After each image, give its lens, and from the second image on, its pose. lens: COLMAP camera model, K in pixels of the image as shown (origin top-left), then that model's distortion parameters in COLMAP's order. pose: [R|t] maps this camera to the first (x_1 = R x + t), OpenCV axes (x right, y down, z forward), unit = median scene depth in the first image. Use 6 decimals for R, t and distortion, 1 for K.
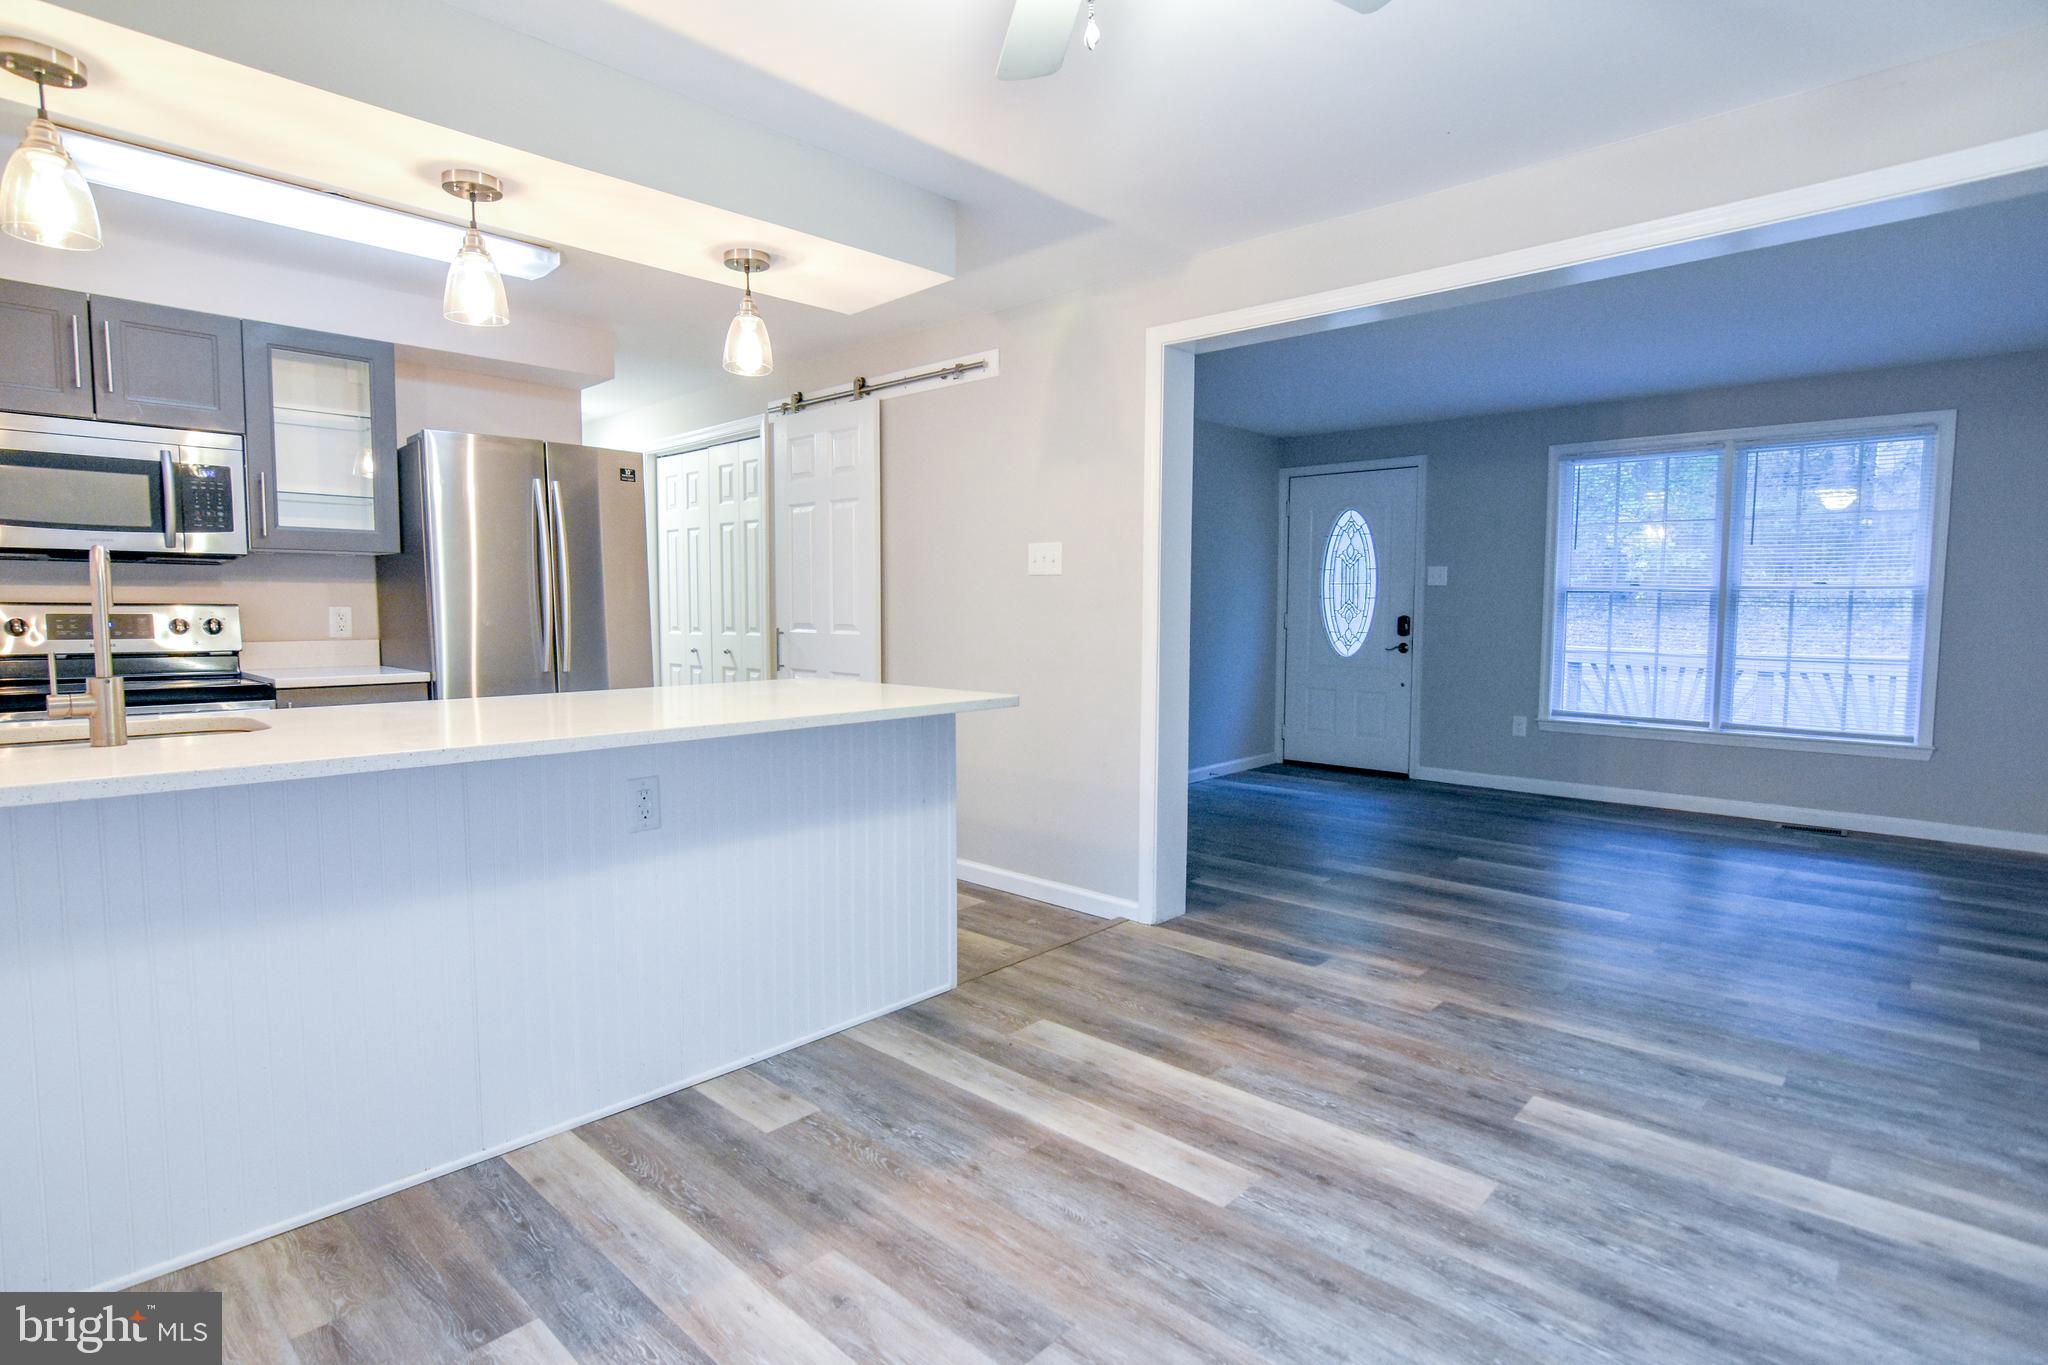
lens RADIAL K [[982.7, 0, 1044.2], [0, 982.7, 687.3], [0, 0, 1]] dist [-0.003840, -0.001010]
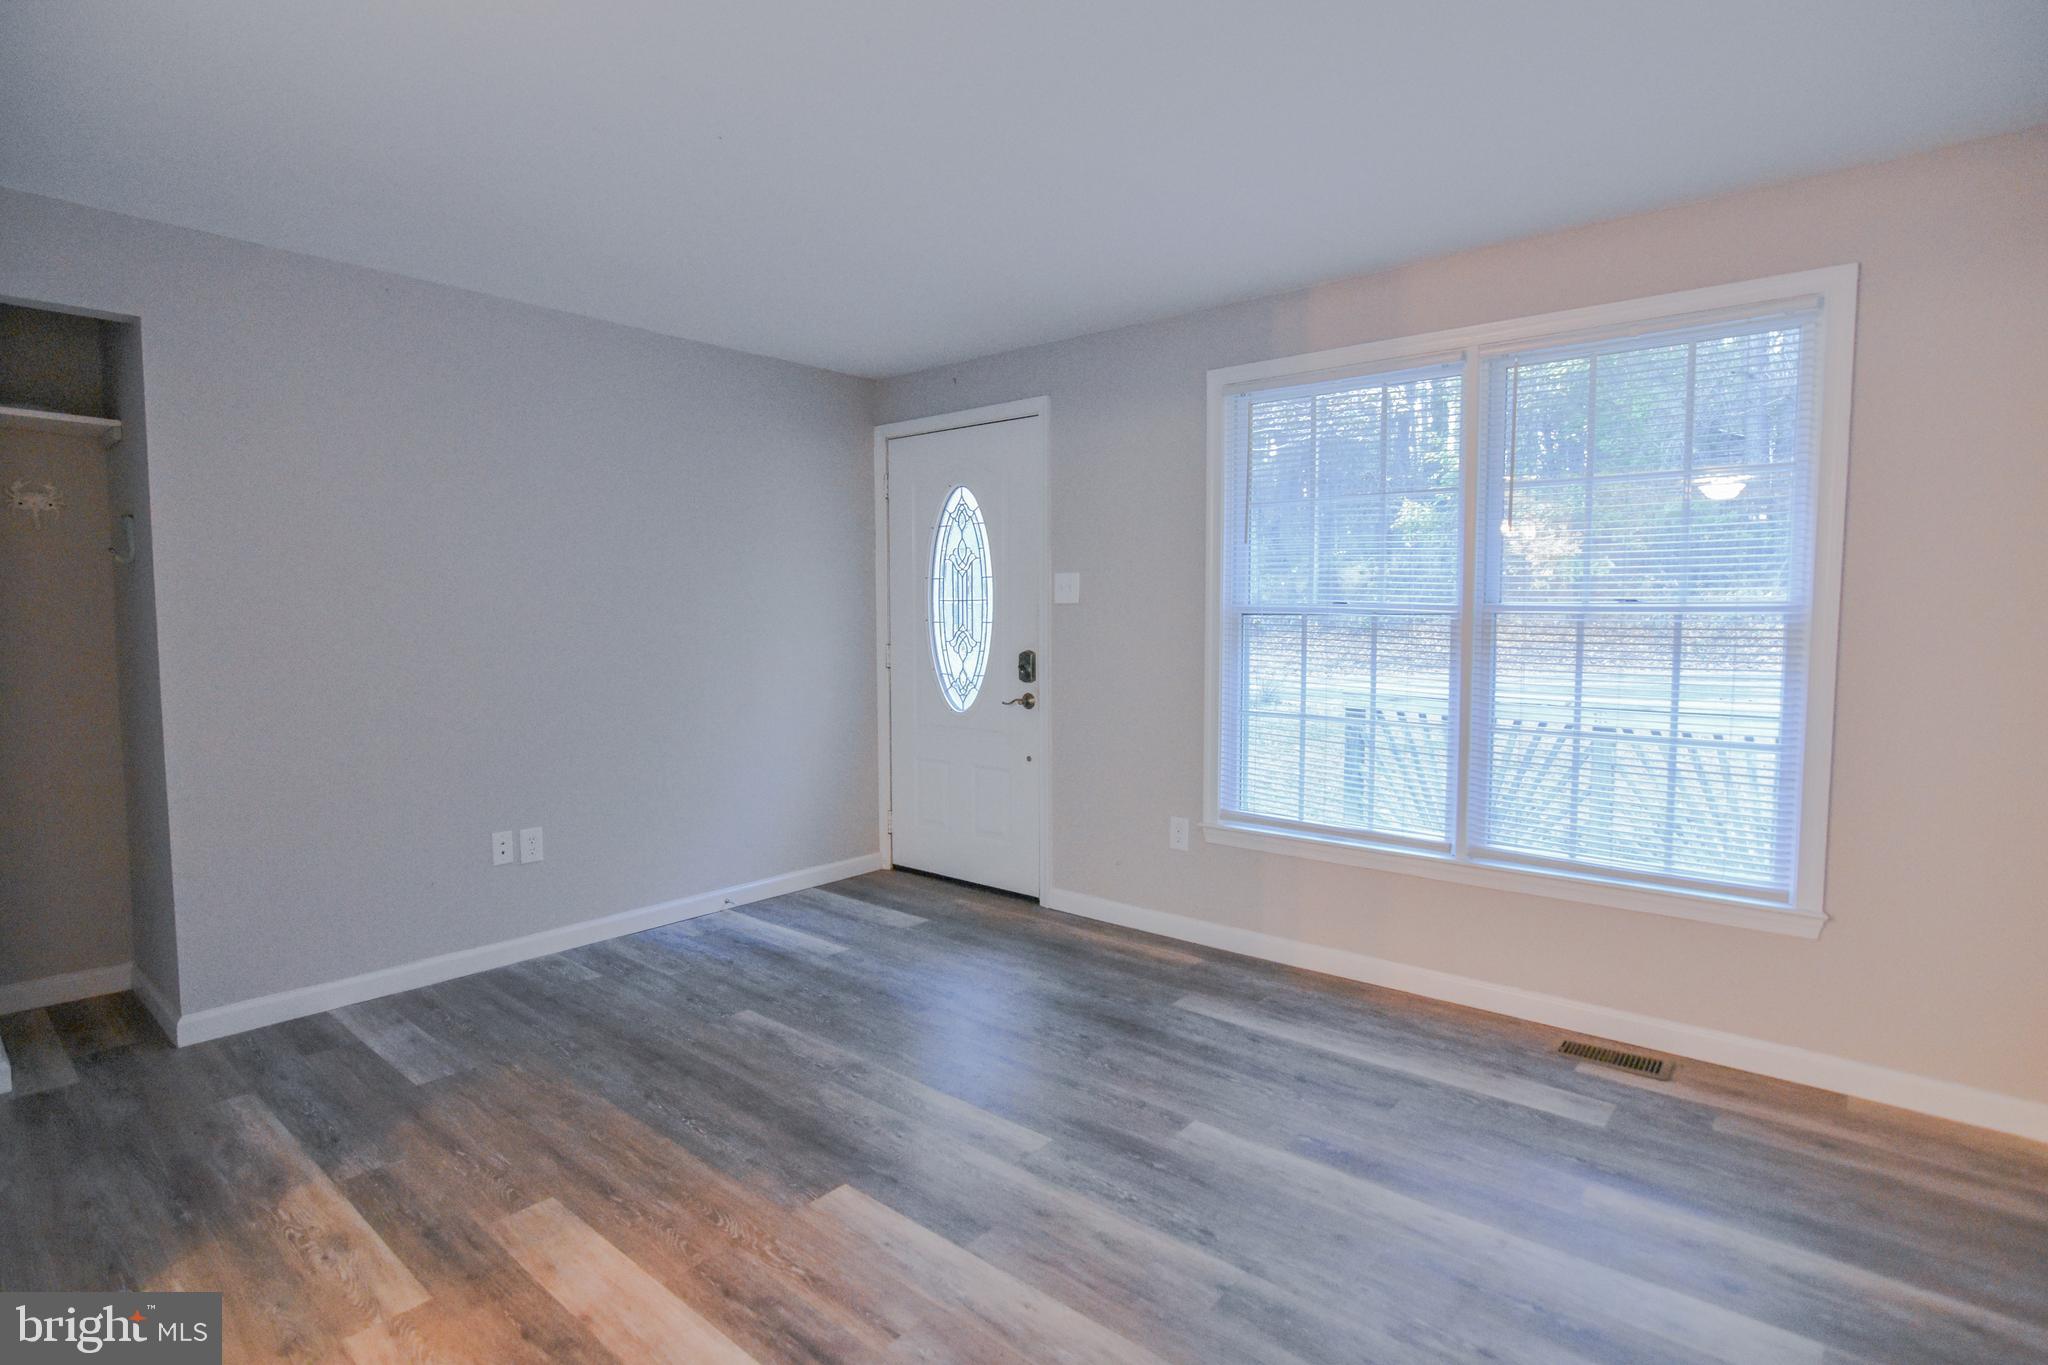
lens RADIAL K [[987.7, 0, 1016.5], [0, 987.7, 690.7], [0, 0, 1]] dist [-0.014905, 0.000691]
pose [[0.998571, -0.020636, 0.049296, 0.333392], [0.020394, 0.999777, 0.005407, -0.051422], [-0.049397, -0.004394, 0.998770, 0.367788]]
